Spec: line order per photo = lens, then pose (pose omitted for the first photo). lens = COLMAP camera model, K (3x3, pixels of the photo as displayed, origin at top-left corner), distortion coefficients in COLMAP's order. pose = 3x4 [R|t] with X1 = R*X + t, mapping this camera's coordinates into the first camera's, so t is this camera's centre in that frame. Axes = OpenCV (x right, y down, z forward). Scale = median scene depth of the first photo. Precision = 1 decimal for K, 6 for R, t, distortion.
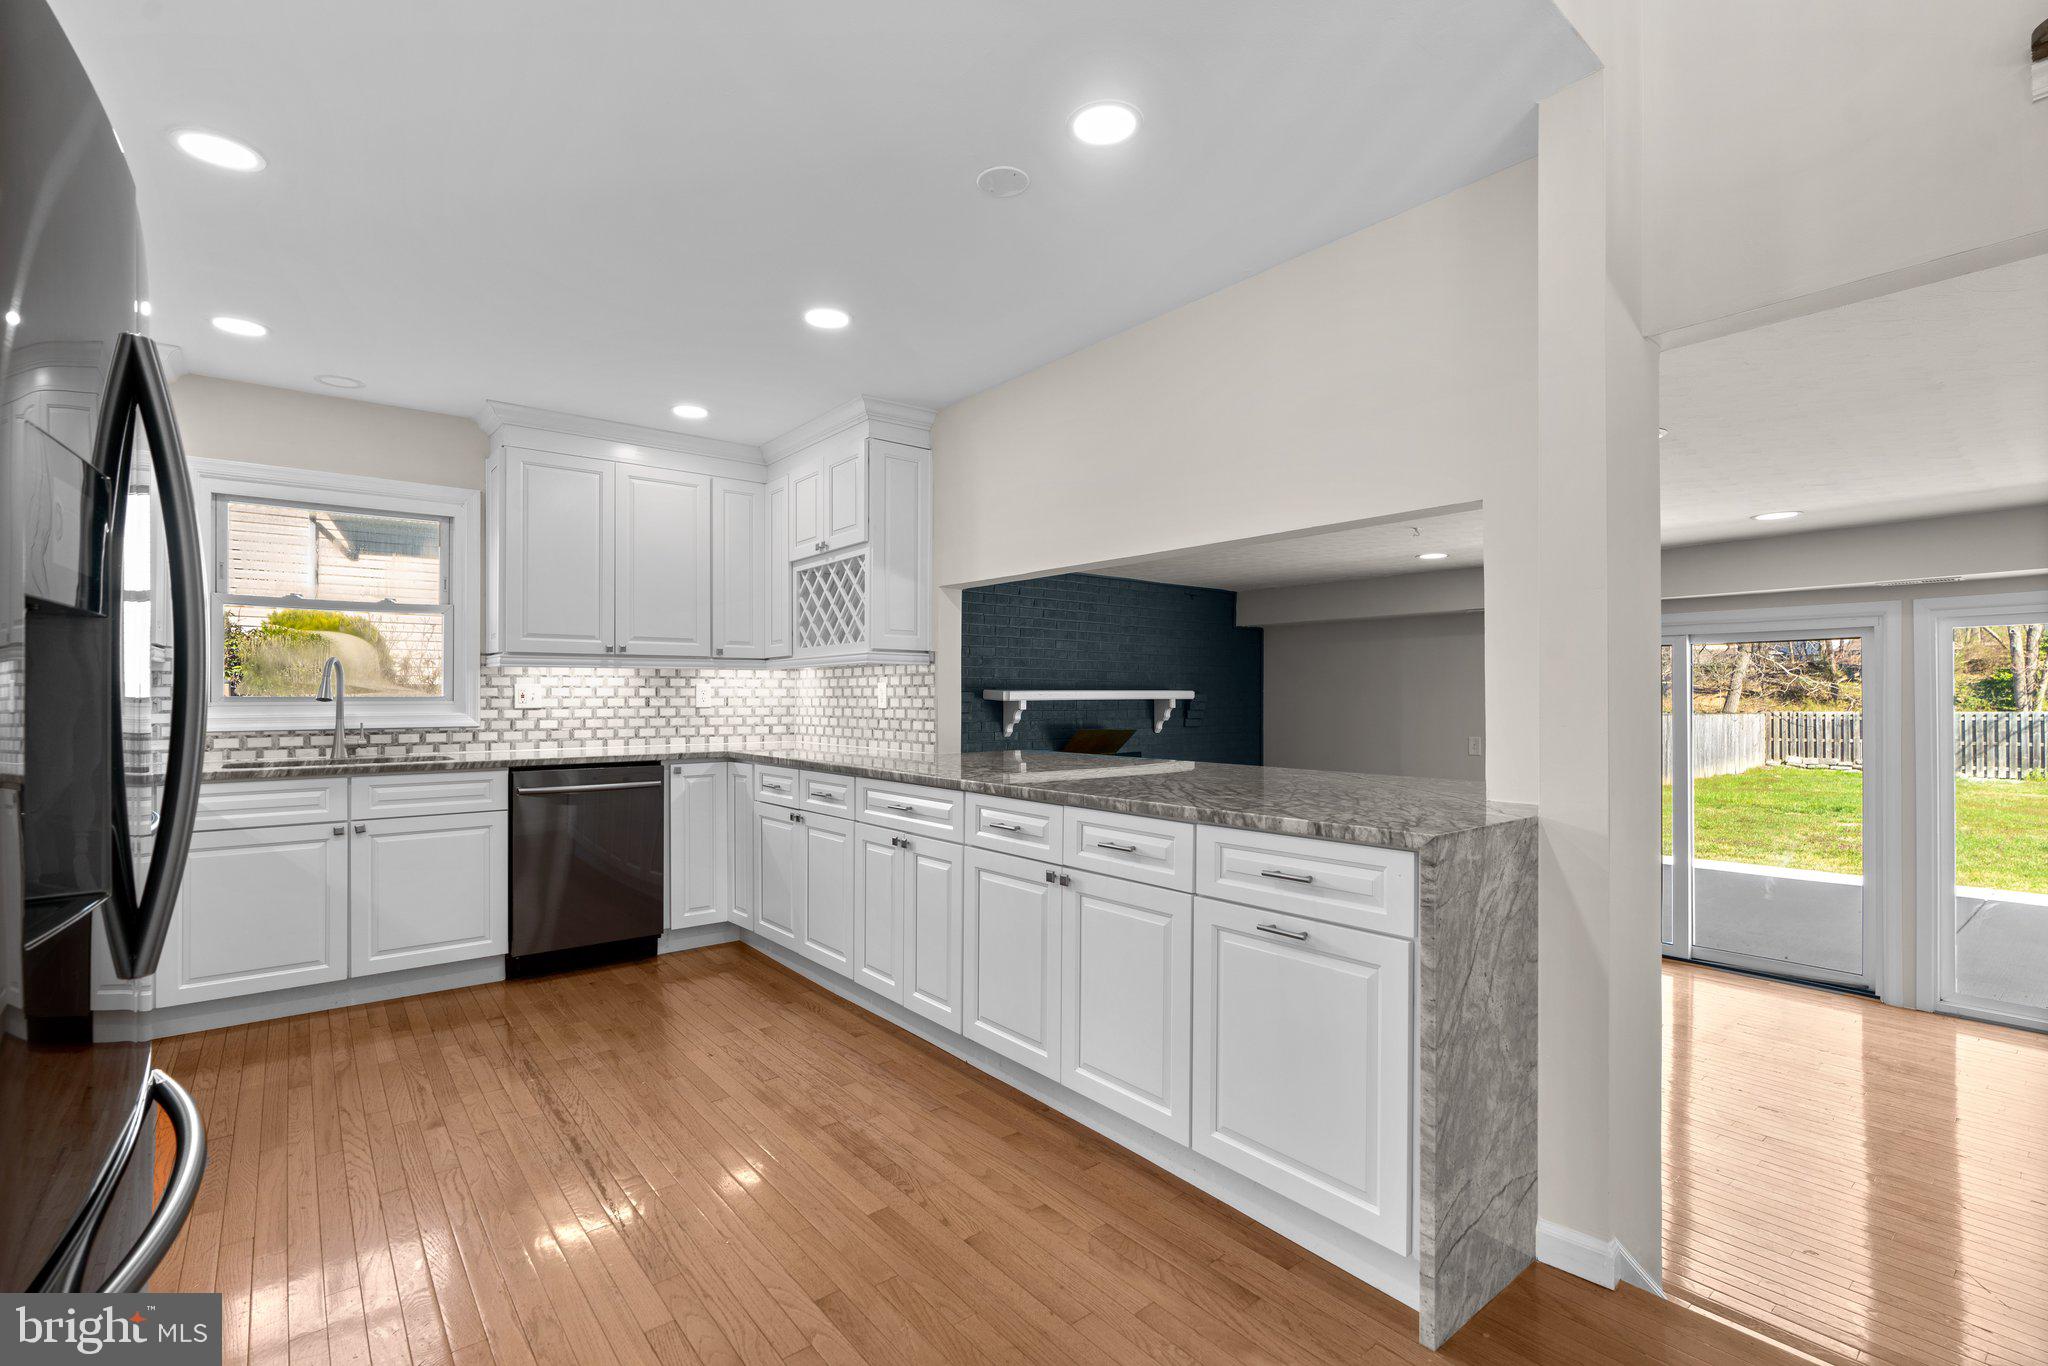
lens RADIAL K [[924.9, 0, 1008.1], [0, 924.9, 683.3], [0, 0, 1]] dist [-0.008109, 0.003882]
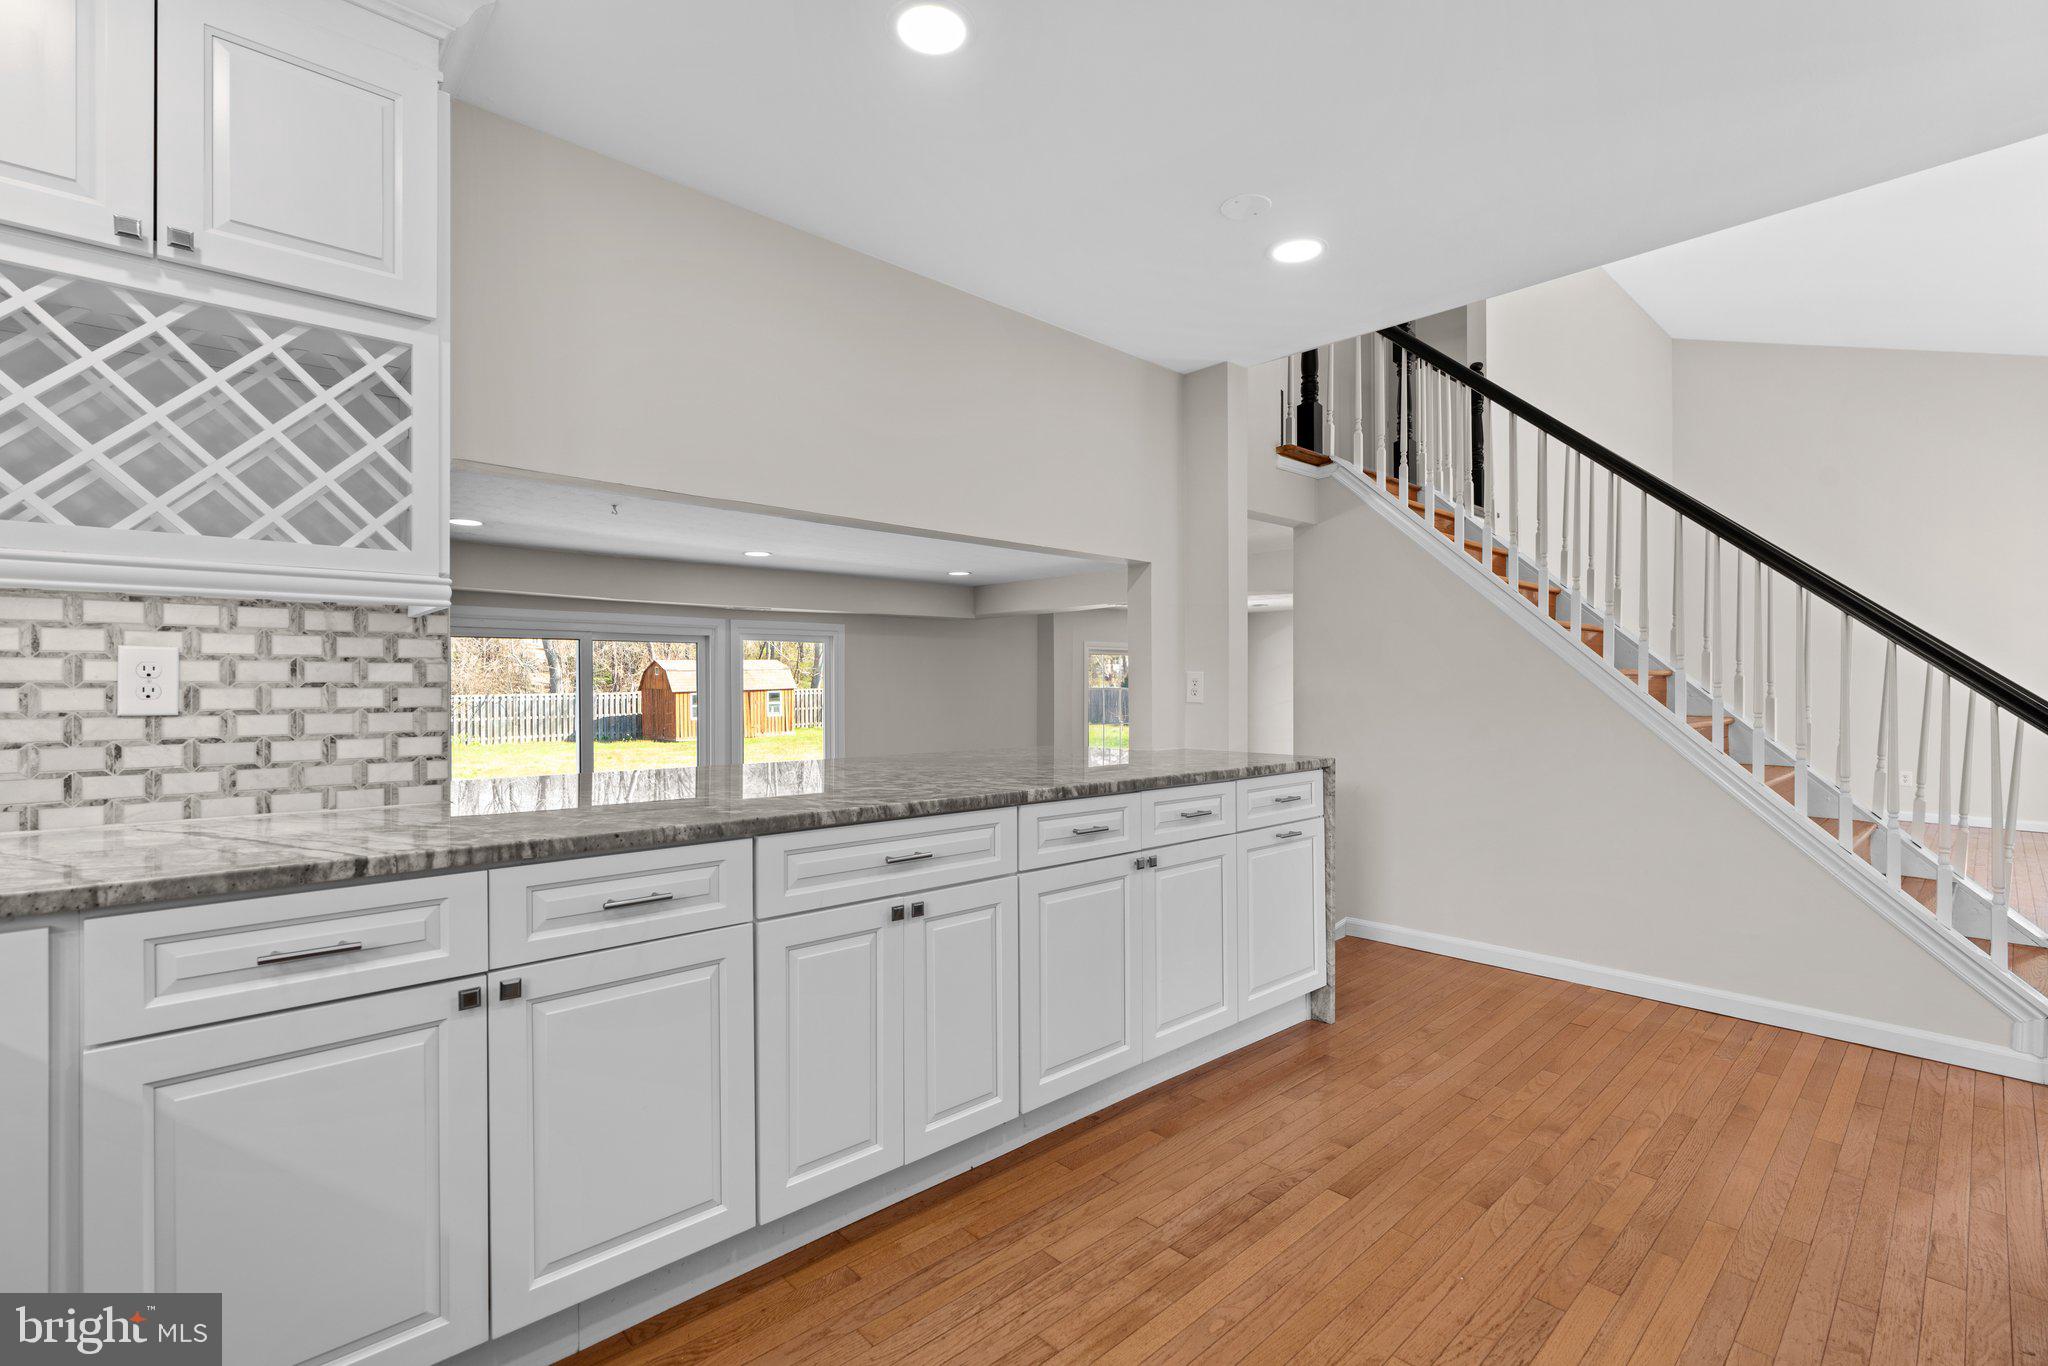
lens RADIAL K [[924.9, 0, 1021.9], [0, 924.9, 679.3], [0, 0, 1]] dist [-0.008109, 0.003882]
pose [[-0.078791, 0.007390, 0.996864, -0.544346], [-0.014790, 0.999854, -0.008582, 0.010753], [-0.996781, -0.015420, -0.078670, 0.694277]]
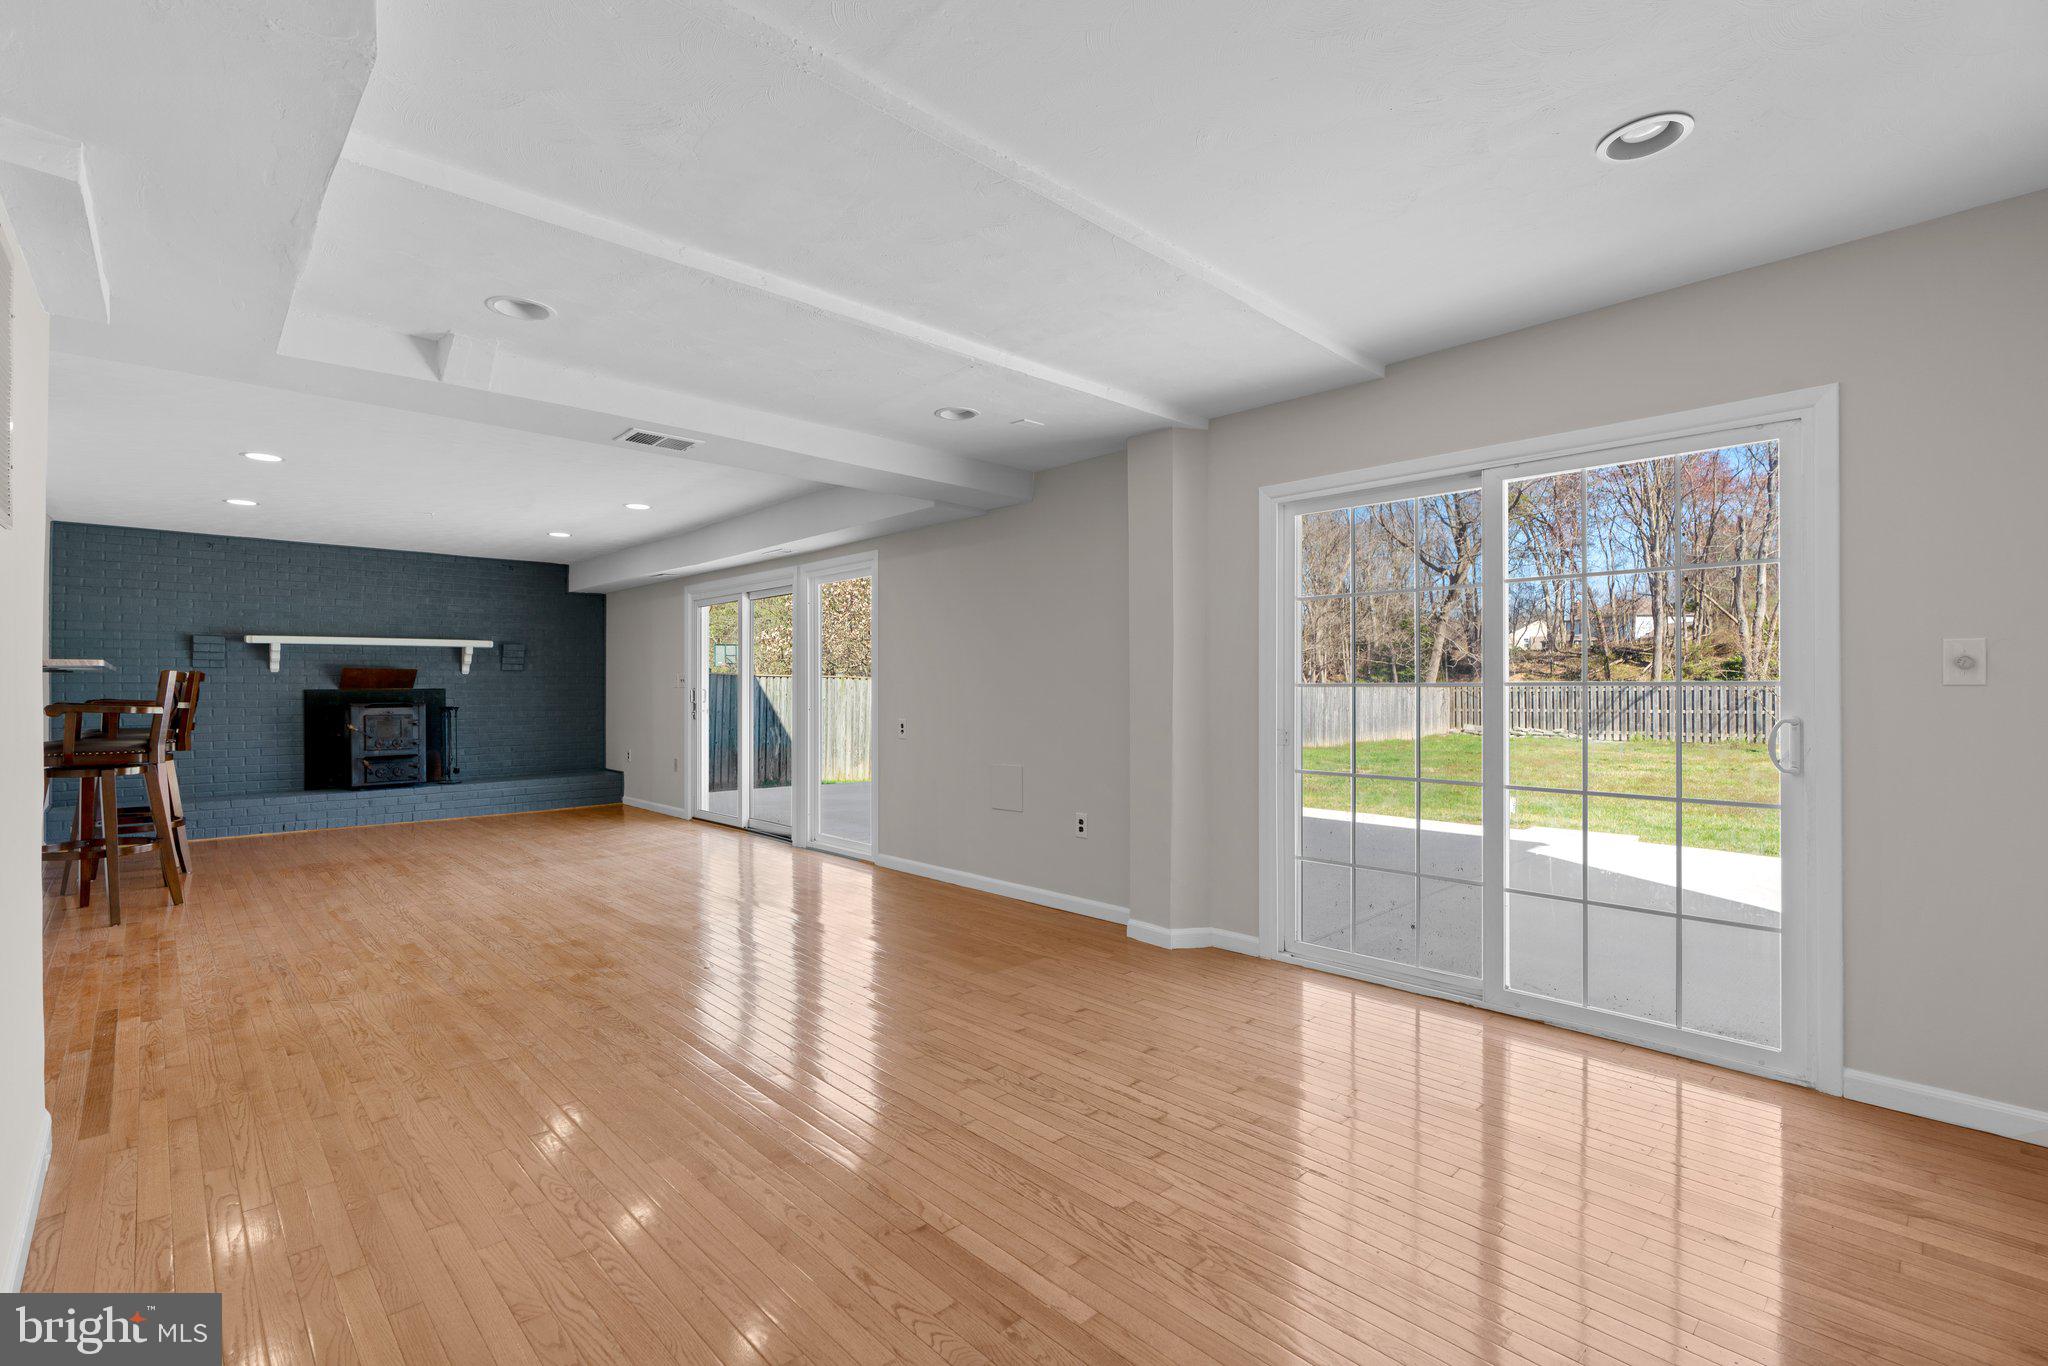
lens RADIAL K [[924.9, 0, 1026.8], [0, 924.9, 689.1], [0, 0, 1]] dist [-0.008109, 0.003882]
pose [[0.996201, -0.003605, 0.087011, 1.282937], [0.002050, 0.999837, 0.017957, 0.083057], [-0.087062, -0.017711, 0.996045, -0.507238]]
